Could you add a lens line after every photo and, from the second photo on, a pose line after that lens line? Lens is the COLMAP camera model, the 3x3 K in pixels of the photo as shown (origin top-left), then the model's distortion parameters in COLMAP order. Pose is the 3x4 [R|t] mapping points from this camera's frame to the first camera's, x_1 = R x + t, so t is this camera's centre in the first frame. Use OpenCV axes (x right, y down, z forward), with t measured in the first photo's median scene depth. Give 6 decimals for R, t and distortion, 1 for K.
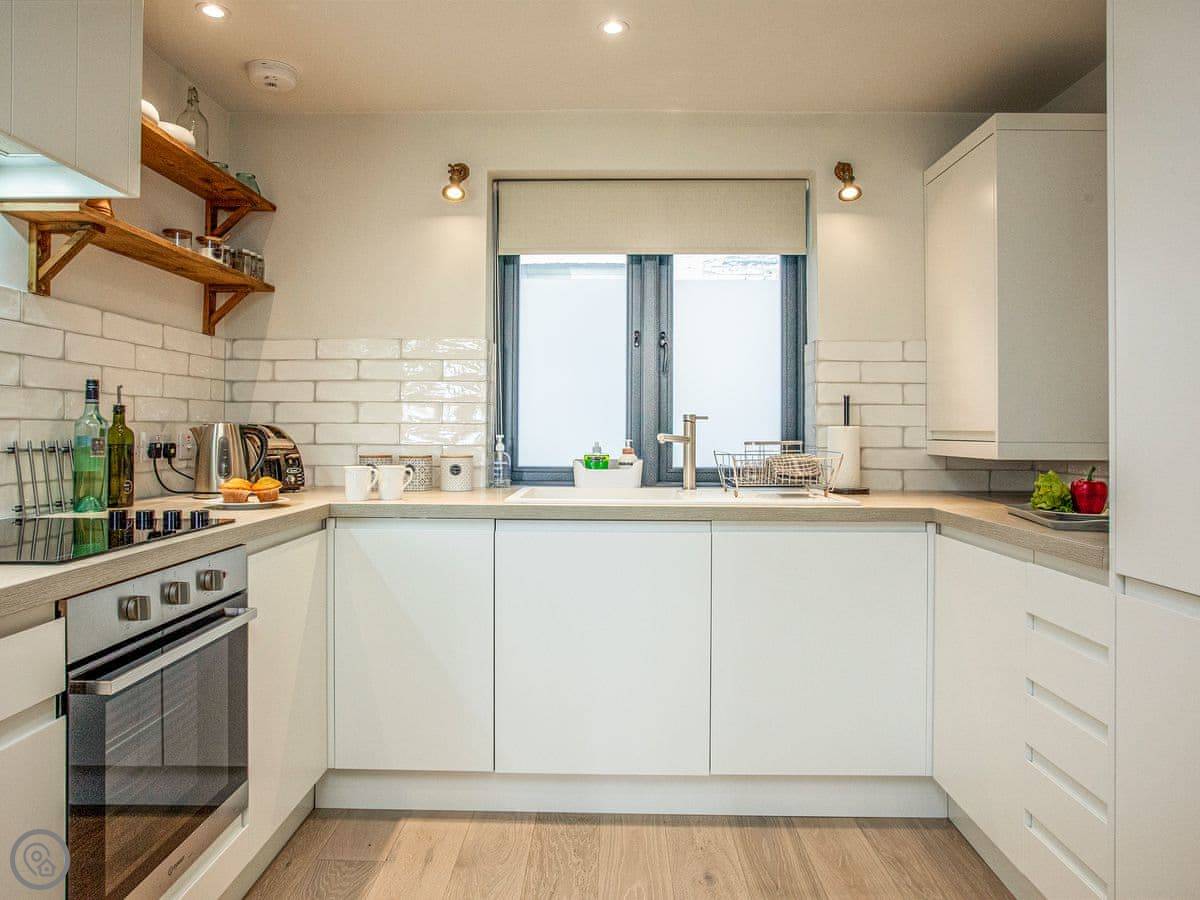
lens RADIAL K [[768.7, 0, 612.0], [0, 768.7, 427.0], [0, 0, 1]] dist [-0.048460, 0.010311]
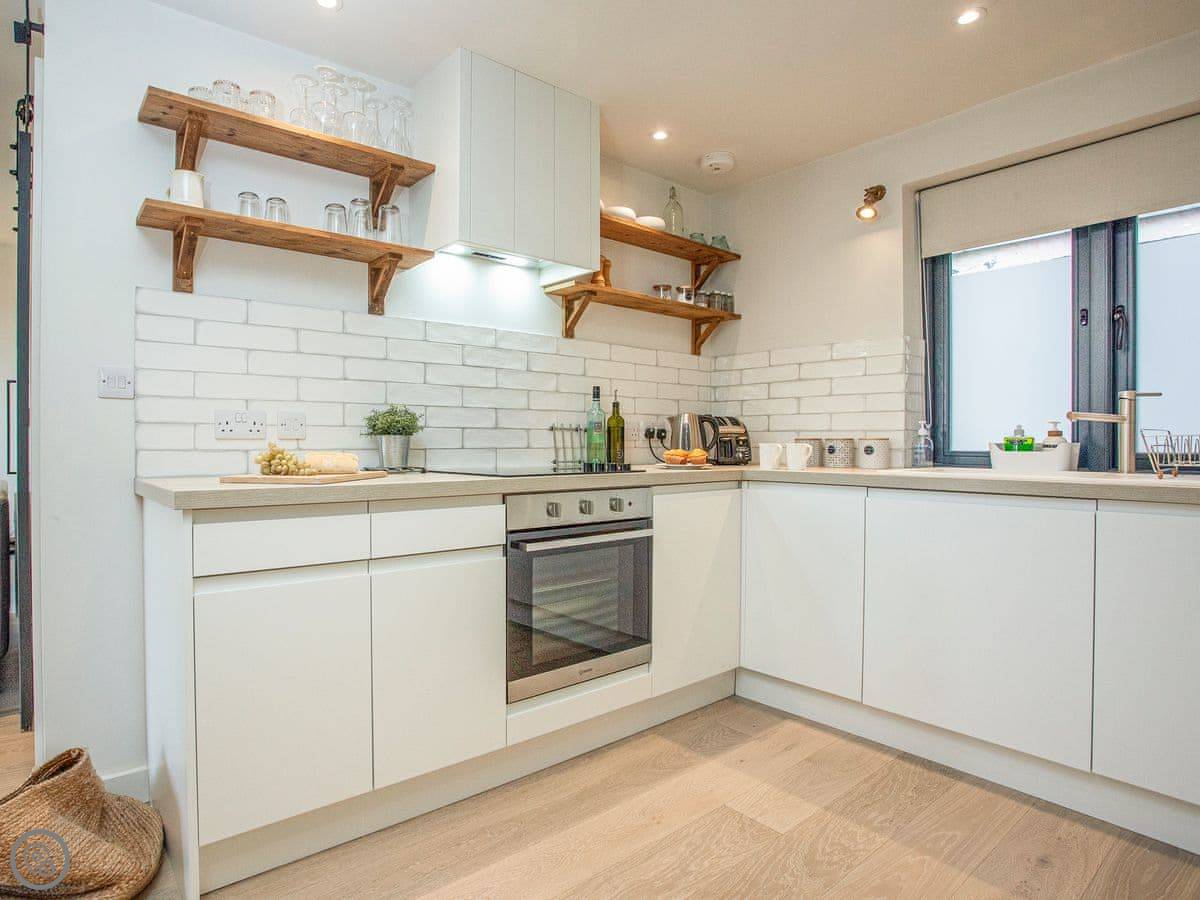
lens RADIAL K [[653.0, 0, 589.9], [0, 653.0, 443.2], [0, 0, 1]] dist [-0.046428, 0.012550]
pose [[0.674731, -0.003128, -0.738057, 0.247752], [0.009763, 0.999941, 0.004687, 0.038396], [0.737999, -0.010368, 0.674722, 0.023398]]
